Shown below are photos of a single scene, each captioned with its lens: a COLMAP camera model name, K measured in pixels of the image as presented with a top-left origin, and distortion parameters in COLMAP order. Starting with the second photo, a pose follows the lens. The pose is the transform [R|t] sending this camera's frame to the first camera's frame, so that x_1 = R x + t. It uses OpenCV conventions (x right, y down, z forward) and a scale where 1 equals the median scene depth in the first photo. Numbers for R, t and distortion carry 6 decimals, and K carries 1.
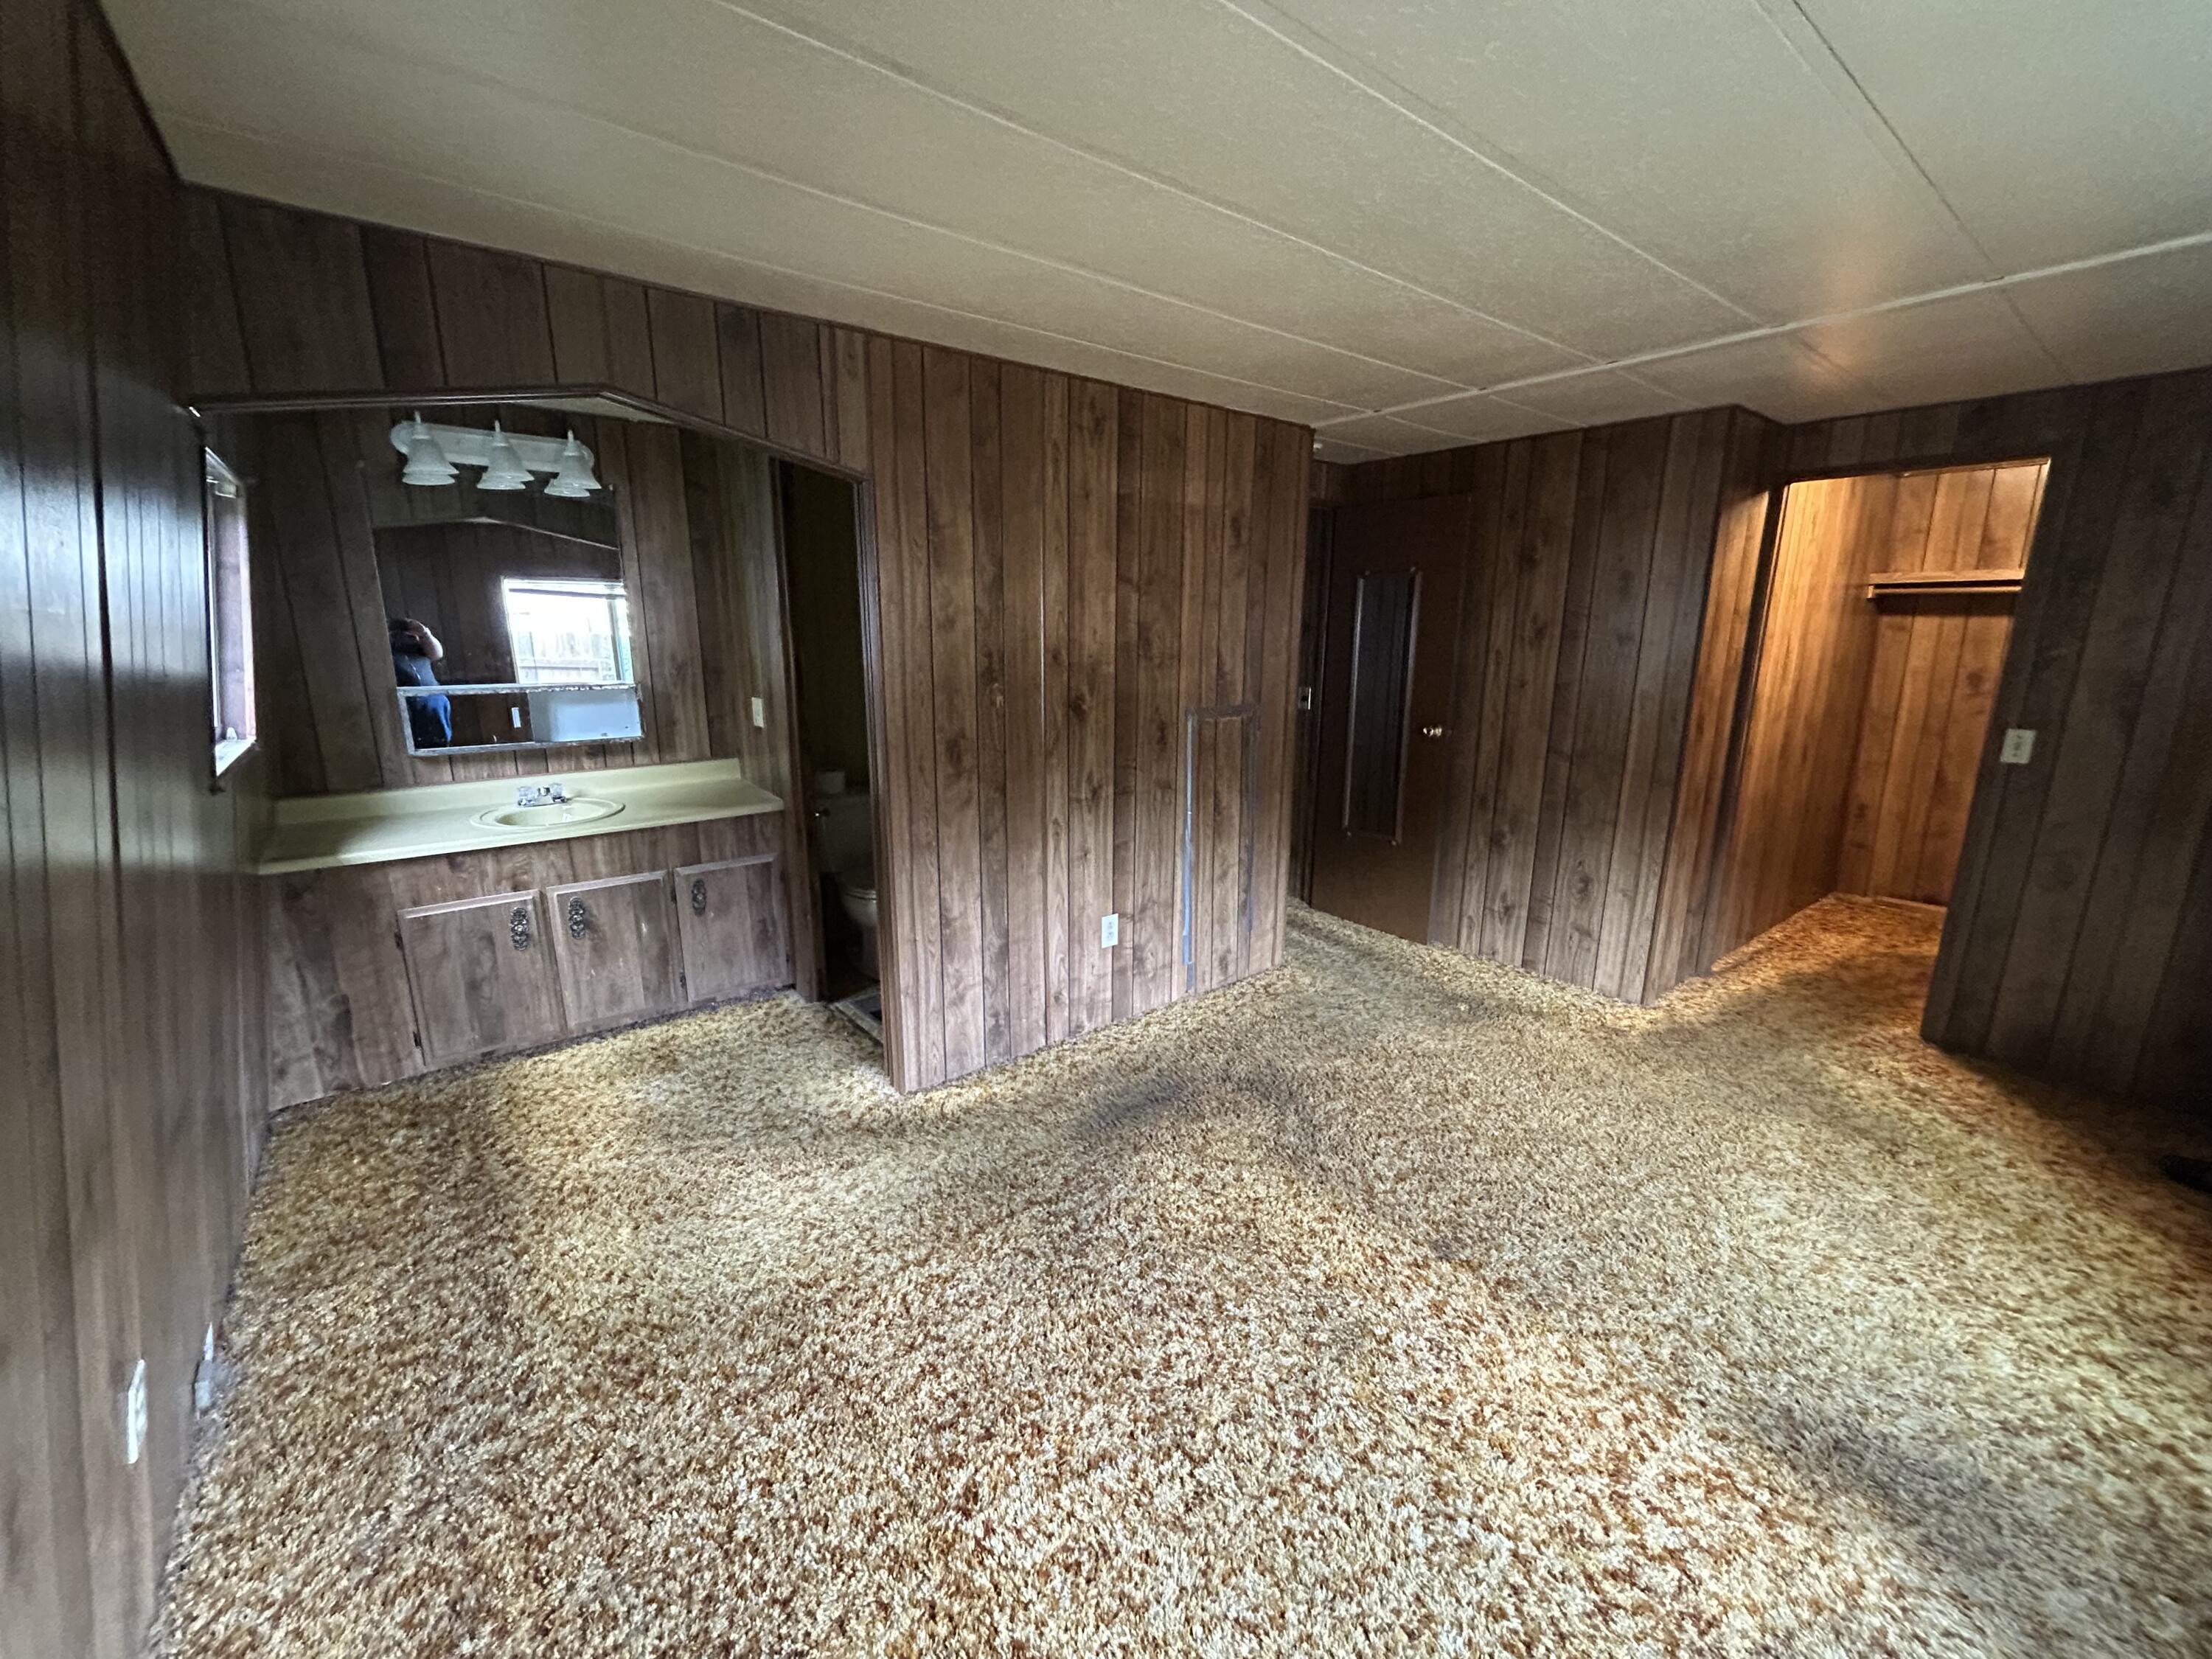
lens RADIAL K [[887.6, 0, 1106.0], [0, 887.6, 829.5], [0, 0, 1]] dist [0.000076, 0.000539]
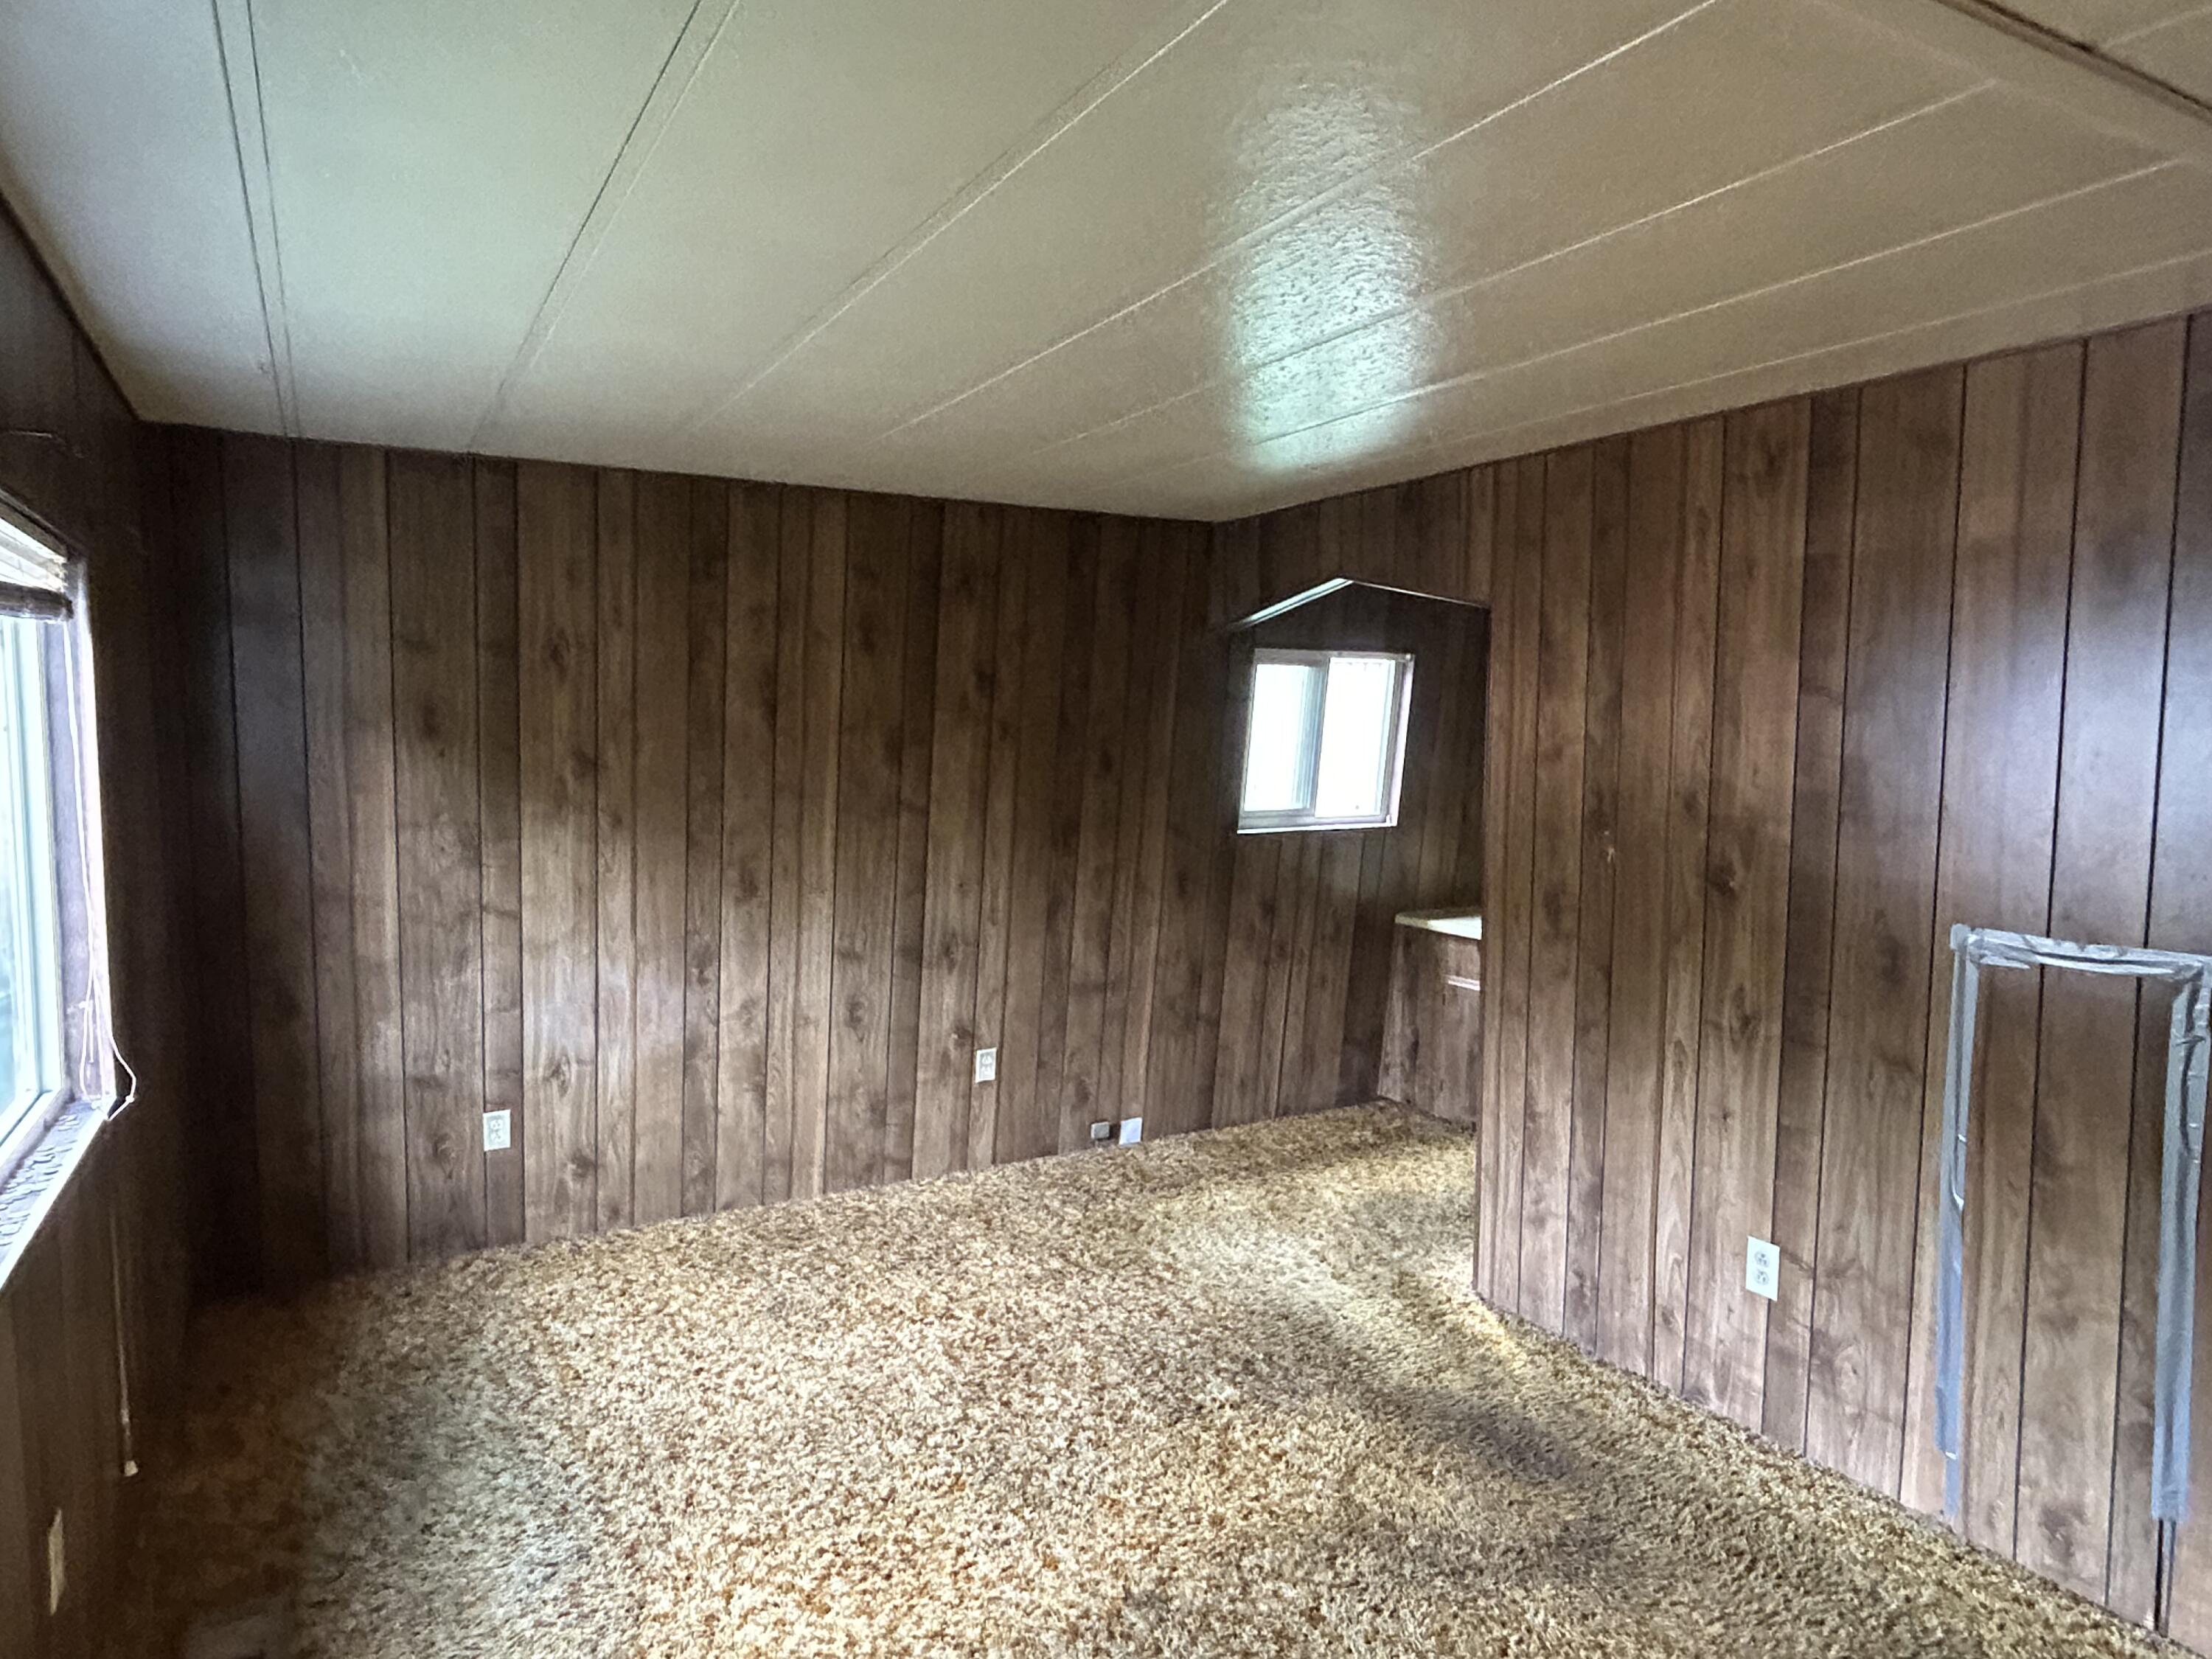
lens RADIAL K [[1367.2, 0, 1106.0], [0, 1367.2, 829.5], [0, 0, 1]] dist [-0.027320, -0.001165]
pose [[-0.155305, 0.070512, -0.985347, 1.020322], [-0.230449, 0.967343, 0.105546, -0.176397], [0.960611, 0.243464, -0.133984, 0.687901]]
